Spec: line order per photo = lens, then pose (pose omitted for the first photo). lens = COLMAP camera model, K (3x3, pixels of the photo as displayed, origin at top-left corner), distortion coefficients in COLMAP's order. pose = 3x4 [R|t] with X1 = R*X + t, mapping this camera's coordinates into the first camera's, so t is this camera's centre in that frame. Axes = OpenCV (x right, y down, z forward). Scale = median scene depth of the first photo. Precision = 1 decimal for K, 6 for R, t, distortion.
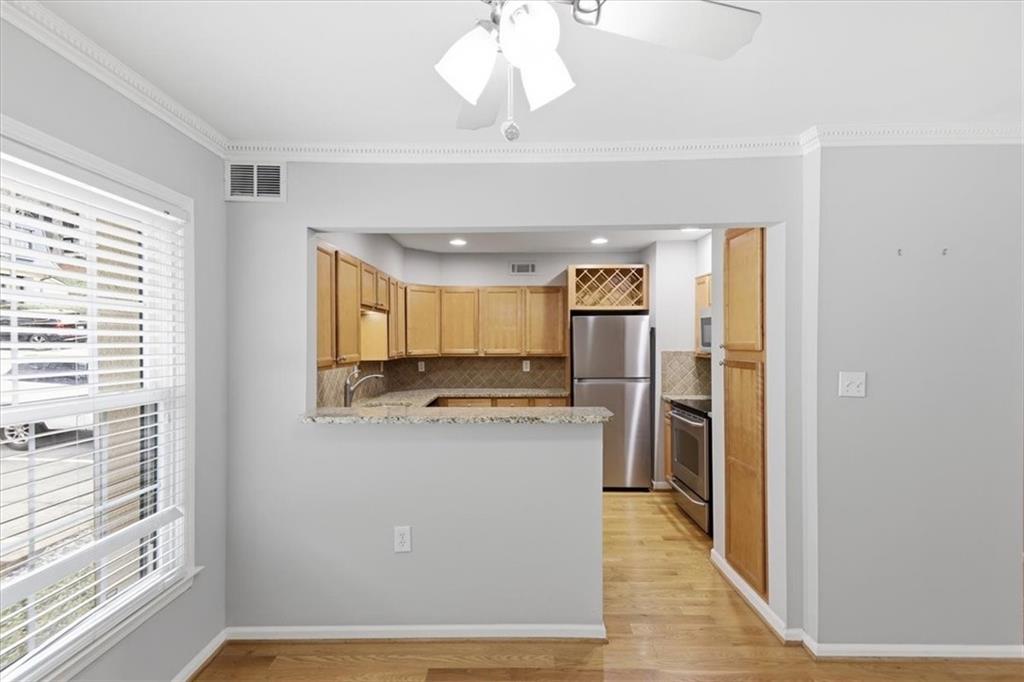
lens RADIAL K [[468.8, 0, 512.0], [0, 468.8, 341.0], [0, 0, 1]] dist [0.016706, -0.000139]
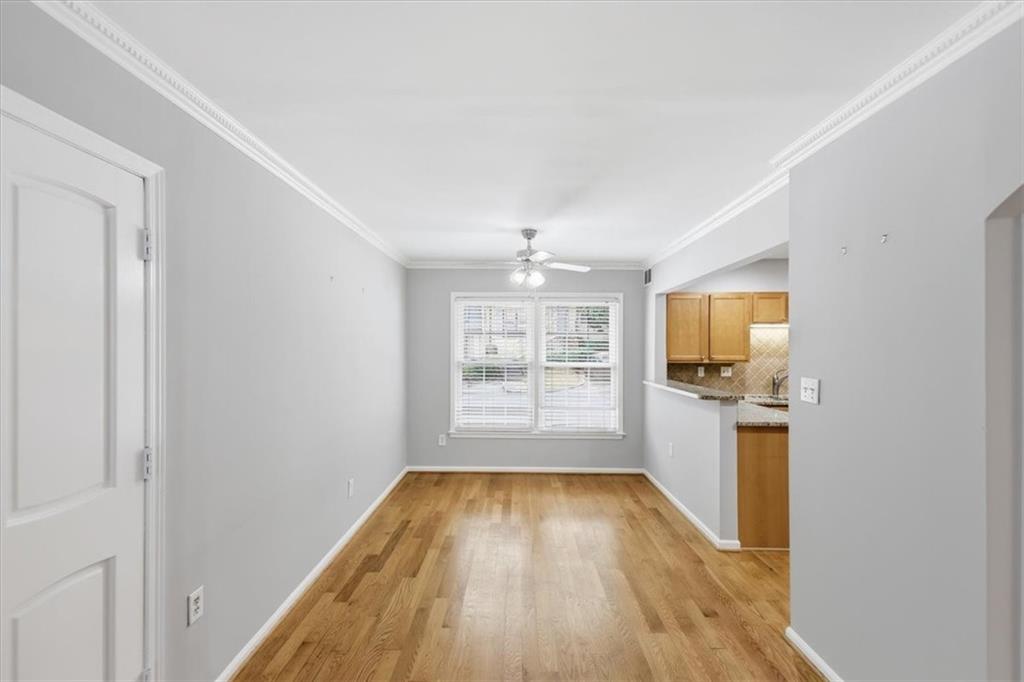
lens RADIAL K [[444.0, 0, 512.0], [0, 444.0, 341.0], [0, 0, 1]] dist [0.001979, -0.000088]
pose [[-0.008286, -0.010668, -0.999909, 0.765616], [-0.007893, 0.999913, -0.010603, 0.000216], [0.999935, 0.007805, -0.008369, 0.169213]]
